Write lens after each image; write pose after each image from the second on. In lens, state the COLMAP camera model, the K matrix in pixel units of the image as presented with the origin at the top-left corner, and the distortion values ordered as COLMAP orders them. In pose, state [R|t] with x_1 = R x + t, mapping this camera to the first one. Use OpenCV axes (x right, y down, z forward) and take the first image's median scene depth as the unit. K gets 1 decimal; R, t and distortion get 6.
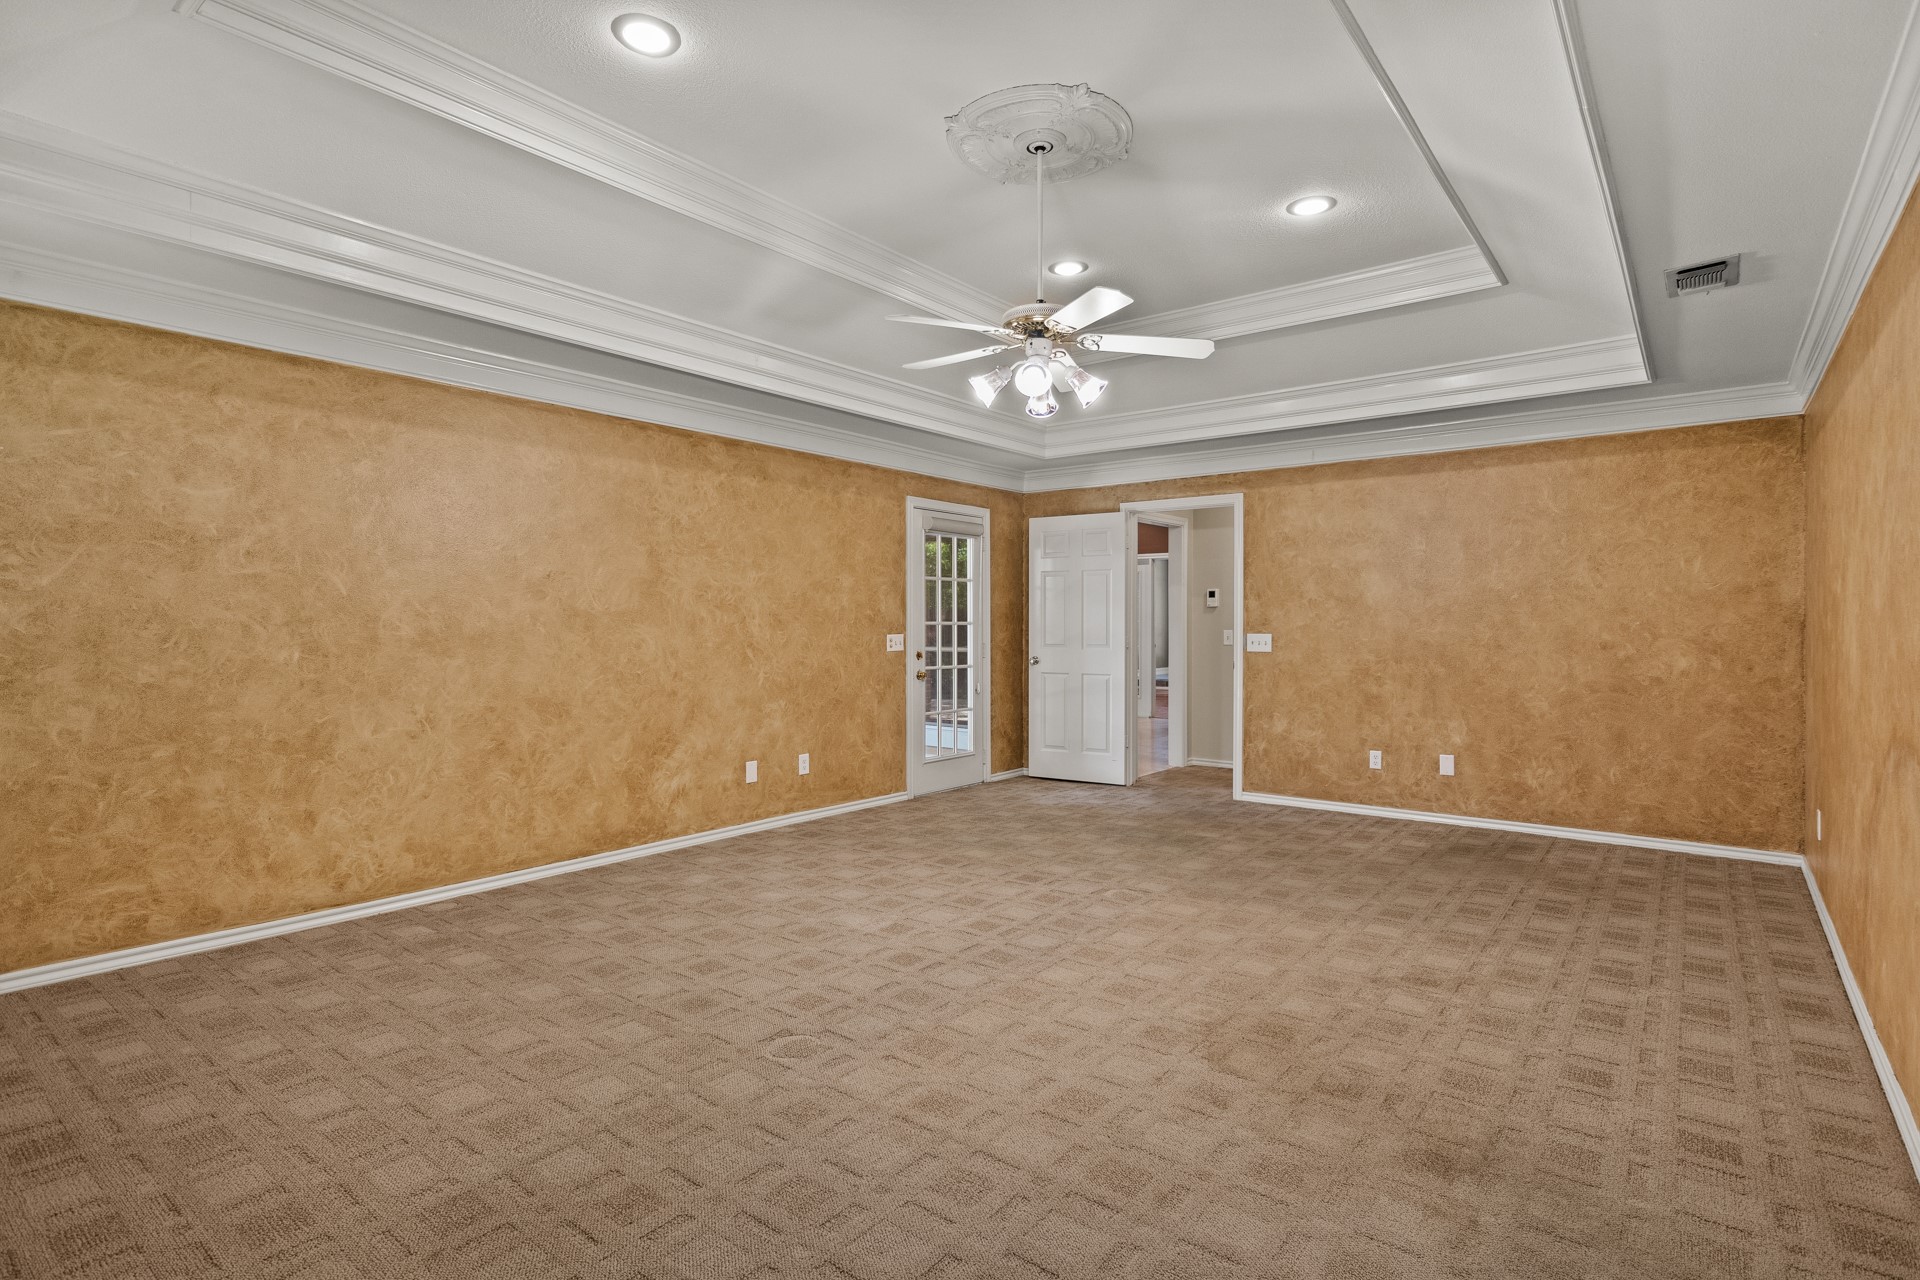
lens RADIAL K [[964.6, 0, 964.0], [0, 964.6, 635.6], [0, 0, 1]] dist [0.001536, 0.000210]
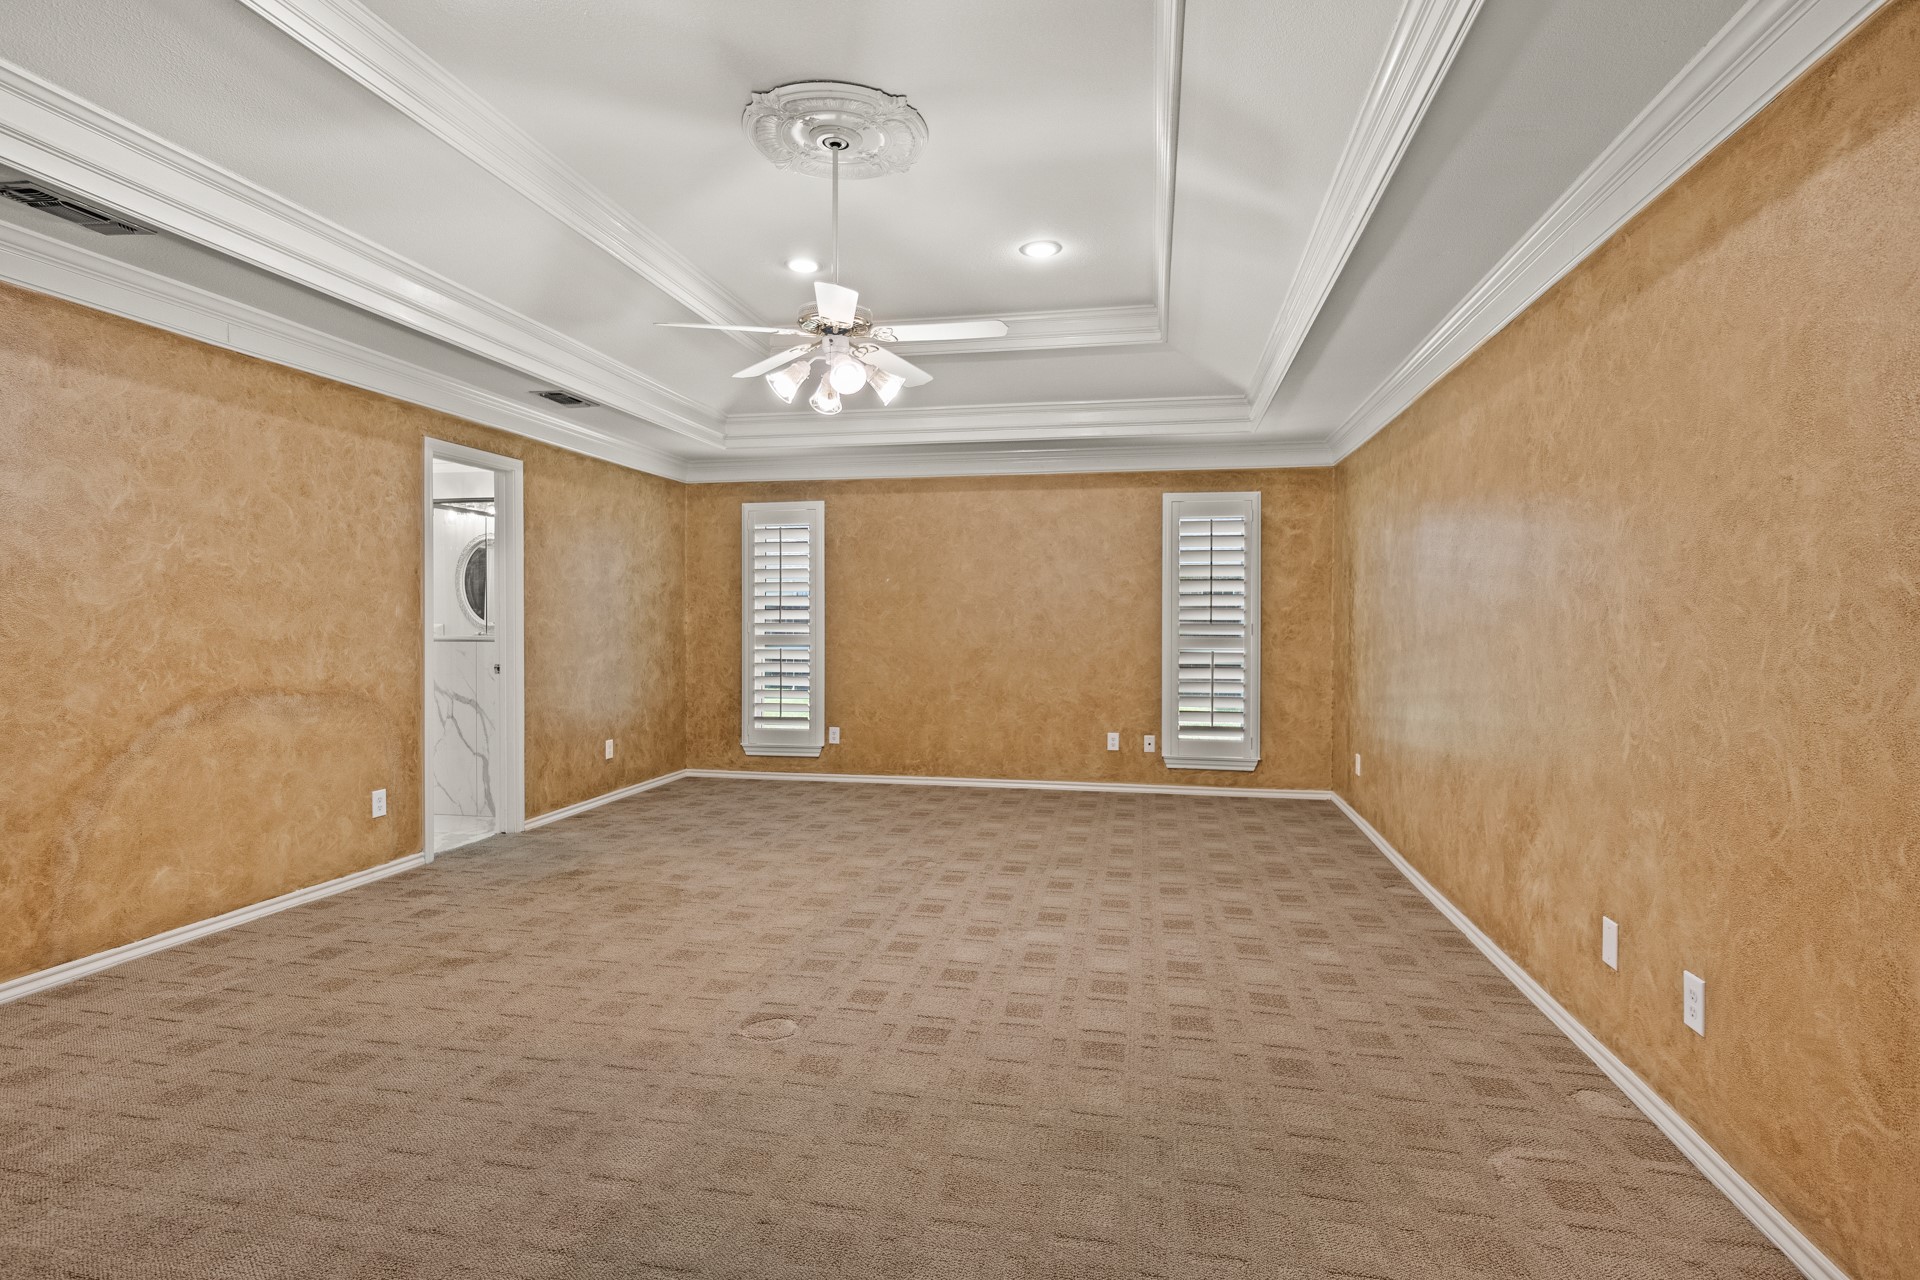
lens RADIAL K [[964.6, 0, 964.9], [0, 964.6, 631.5], [0, 0, 1]] dist [0.001536, 0.000210]
pose [[-0.892166, 0.000744, -0.451707, 0.298198], [-0.009691, 0.999737, 0.020787, -0.016680], [0.451604, 0.022923, -0.891924, 1.423055]]
